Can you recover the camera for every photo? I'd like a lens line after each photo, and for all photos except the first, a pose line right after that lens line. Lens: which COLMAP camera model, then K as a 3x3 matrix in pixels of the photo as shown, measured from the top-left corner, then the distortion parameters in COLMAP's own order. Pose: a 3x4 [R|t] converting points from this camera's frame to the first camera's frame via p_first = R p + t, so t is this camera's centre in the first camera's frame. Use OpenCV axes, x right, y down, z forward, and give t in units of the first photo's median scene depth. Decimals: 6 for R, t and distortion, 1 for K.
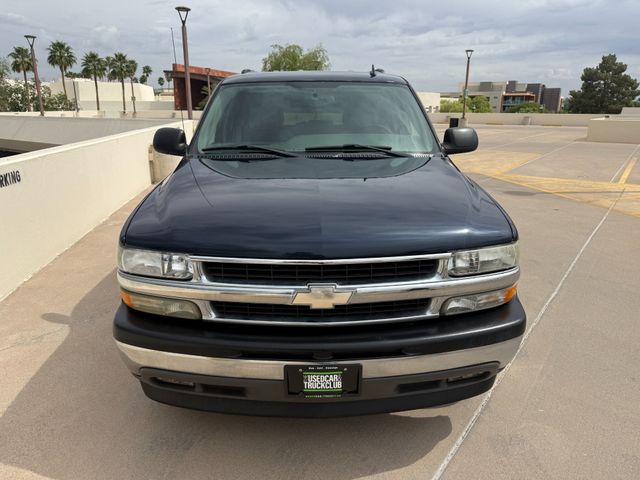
lens RADIAL K [[462.4, 0, 325.2], [0, 462.4, 237.0], [0, 0, 1]] dist [0.000937, -0.004238]
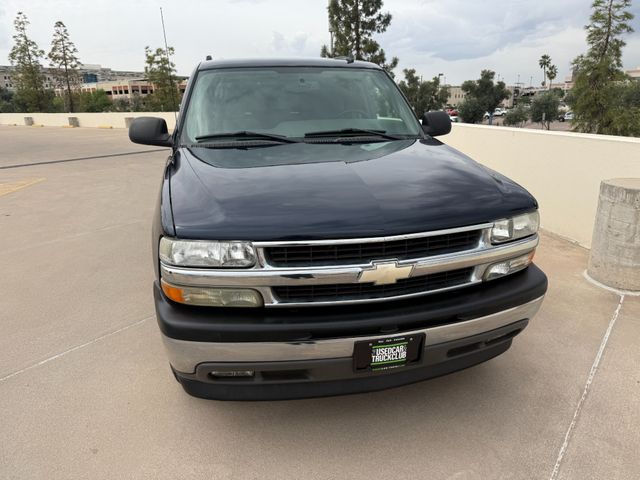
lens RADIAL K [[462.5, 0, 325.1], [0, 462.5, 241.4], [0, 0, 1]] dist [0.002133, -0.006039]
pose [[0.977624, -0.069039, 0.198707, -0.276613], [0.064546, 0.997493, 0.029011, 0.017470], [-0.200212, -0.015536, 0.979629, 0.011488]]
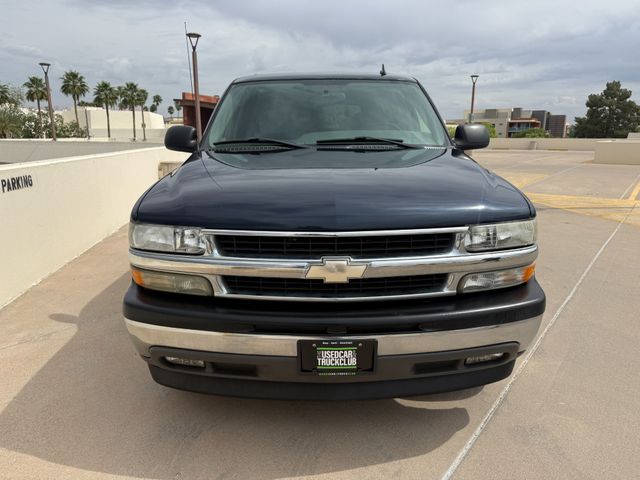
lens RADIAL K [[462.5, 0, 325.1], [0, 462.5, 241.4], [0, 0, 1]] dist [0.002133, -0.006039]
pose [[0.999897, -0.000849, -0.014320, -0.013222], [0.000145, 0.998792, -0.049143, 0.095103], [0.014344, 0.049136, 0.998689, 0.015391]]
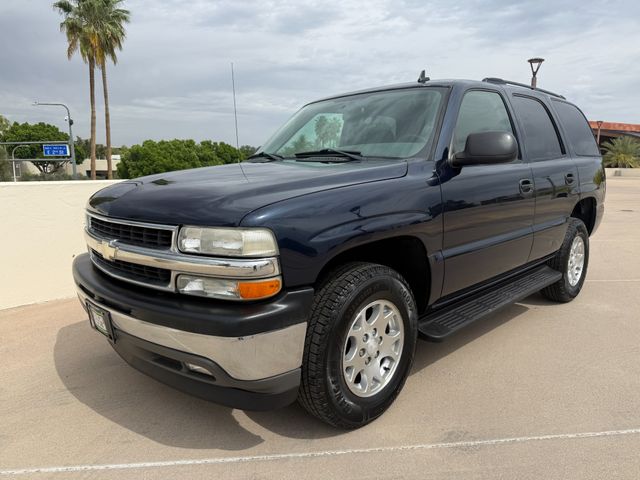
lens RADIAL K [[461.9, 0, 320.0], [0, 461.9, 240.0], [0, 0, 1]] dist [0.043174, -0.085764]
pose [[0.674985, 0.113481, -0.729052, 1.012772], [-0.200092, 0.979227, -0.032831, 0.028702], [0.710182, 0.168038, 0.683671, 0.452149]]
